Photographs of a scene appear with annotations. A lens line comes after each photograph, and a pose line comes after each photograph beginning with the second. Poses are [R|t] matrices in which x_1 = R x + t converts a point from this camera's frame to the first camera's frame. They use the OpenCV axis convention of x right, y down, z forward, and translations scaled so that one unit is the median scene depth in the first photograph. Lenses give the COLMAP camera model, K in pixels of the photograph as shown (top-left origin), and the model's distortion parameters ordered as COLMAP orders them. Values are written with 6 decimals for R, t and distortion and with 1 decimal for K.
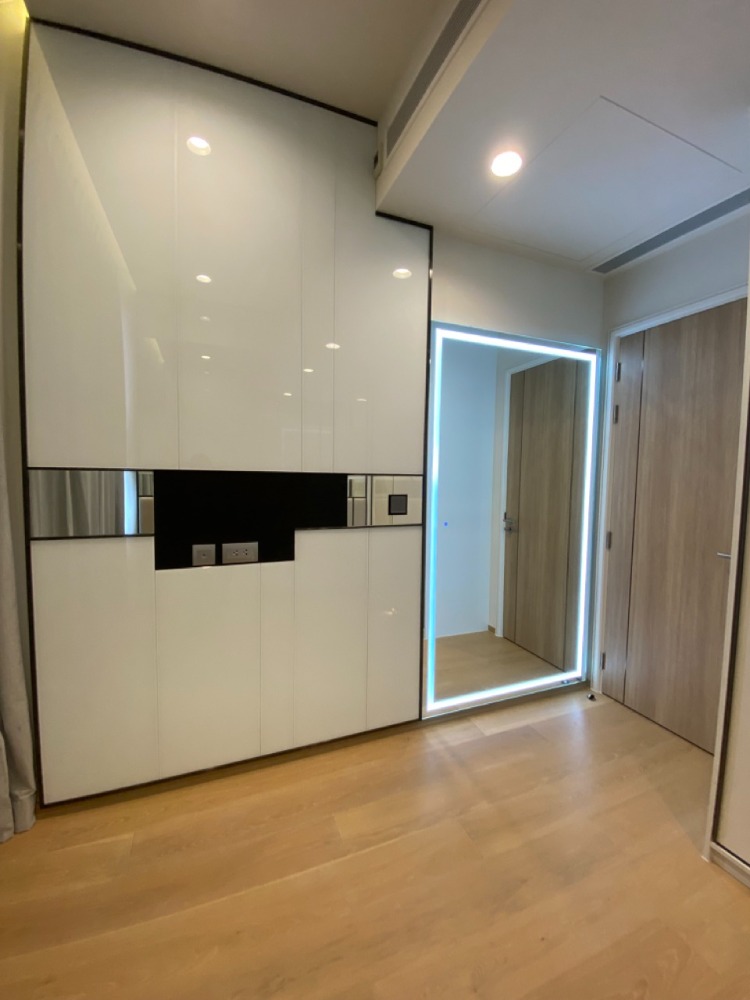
lens RADIAL K [[405.3, 0, 379.4], [0, 405.3, 499.8], [0, 0, 1]] dist [0.028963, -0.022312]
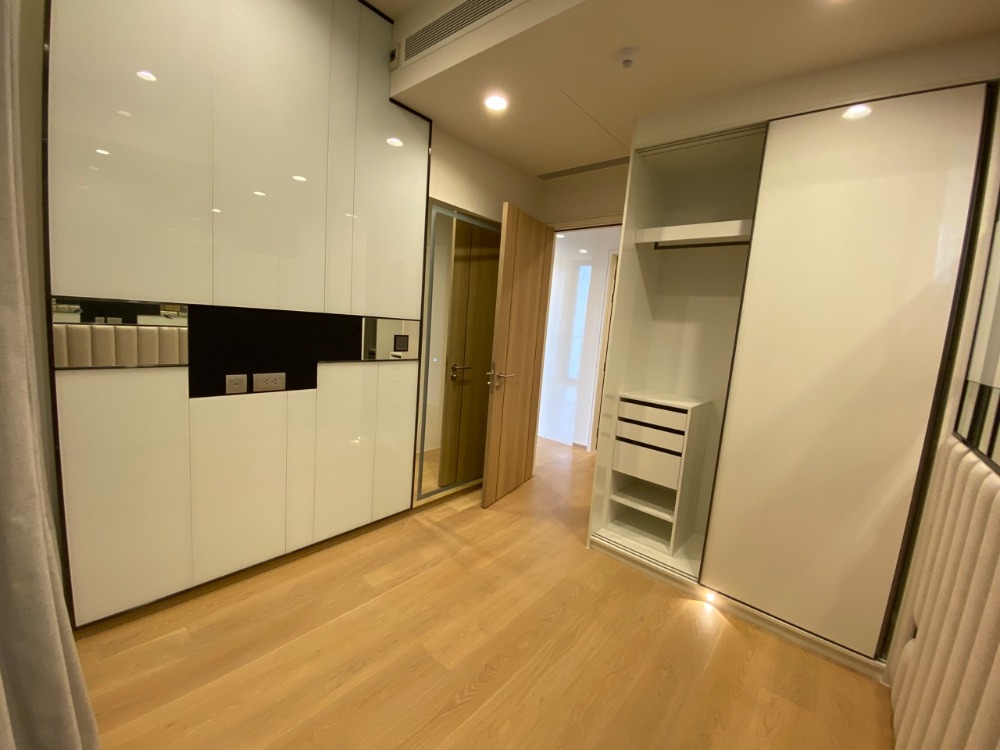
lens RADIAL K [[405.3, 0, 499.7], [0, 405.3, 372.3], [0, 0, 1]] dist [0.028963, -0.022312]
pose [[0.890292, -0.005416, 0.455357, -0.292488], [-0.032795, 0.996570, 0.075973, -0.004121], [-0.454207, -0.082571, 0.887061, -0.298506]]
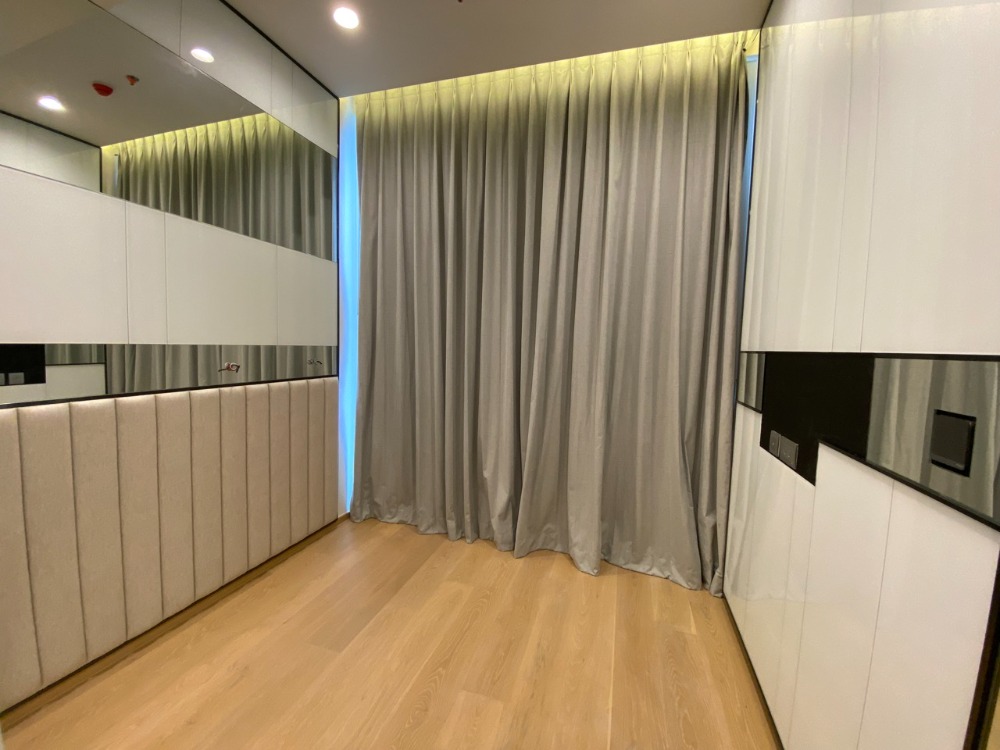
lens RADIAL K [[405.3, 0, 499.7], [0, 405.3, 372.3], [0, 0, 1]] dist [0.028963, -0.022312]
pose [[-0.626946, 0.014102, -0.778935, 0.659506], [-0.096083, 0.990803, 0.095272, -0.050662], [0.773115, 0.134573, -0.619825, 1.040035]]
